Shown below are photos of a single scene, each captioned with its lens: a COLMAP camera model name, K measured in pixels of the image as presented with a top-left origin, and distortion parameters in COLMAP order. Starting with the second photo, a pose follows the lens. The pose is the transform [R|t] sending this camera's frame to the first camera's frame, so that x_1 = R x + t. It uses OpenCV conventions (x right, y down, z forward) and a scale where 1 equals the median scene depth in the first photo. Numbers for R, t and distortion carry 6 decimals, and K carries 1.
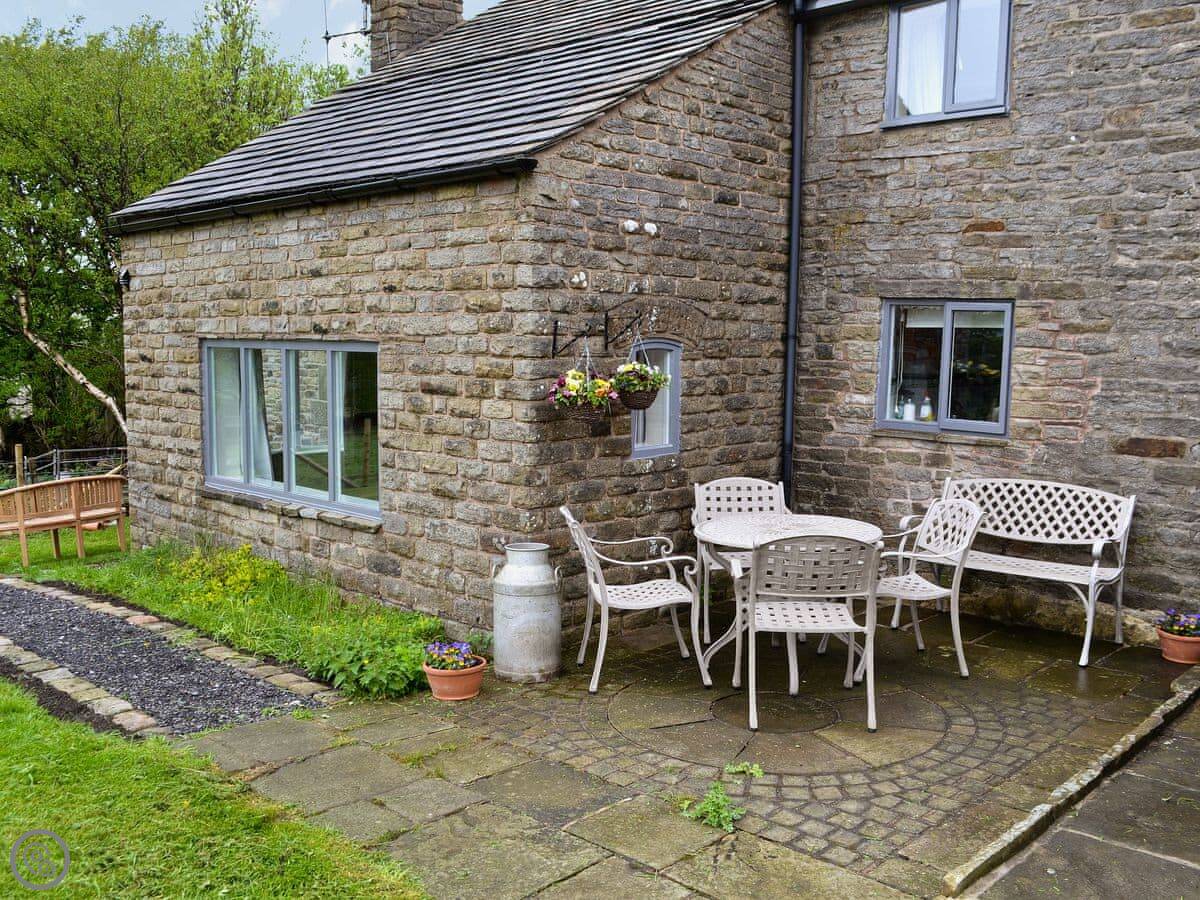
lens RADIAL K [[1141.3, 0, 608.9], [0, 1141.3, 449.0], [0, 0, 1]] dist [-0.124644, 0.091240]
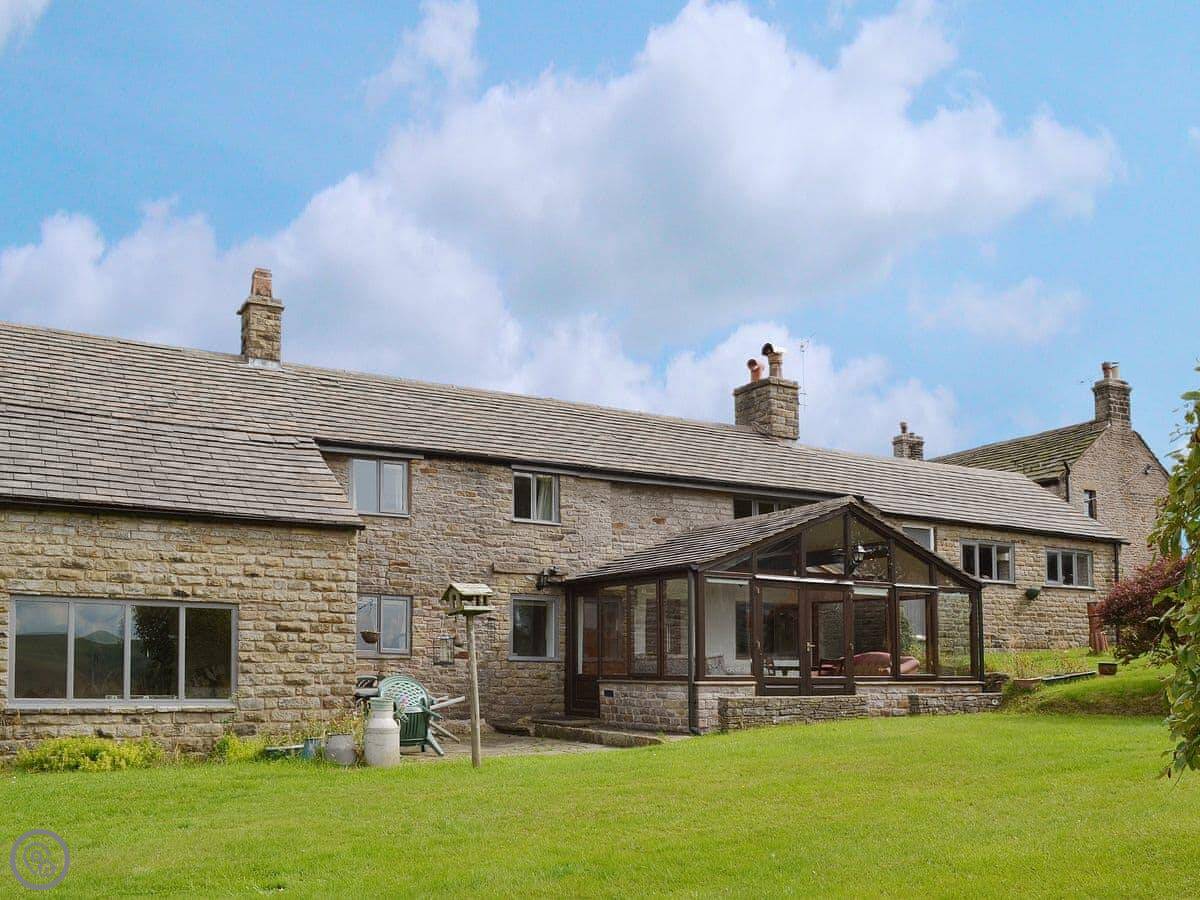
lens RADIAL K [[1141.3, 0, 608.9], [0, 1141.3, 449.0], [0, 0, 1]] dist [-0.124644, 0.091240]
pose [[0.275794, 0.165941, 0.946785, -1.841774], [0.093702, 0.975653, -0.198296, 0.078630], [-0.956639, 0.143405, 0.253531, -0.053255]]
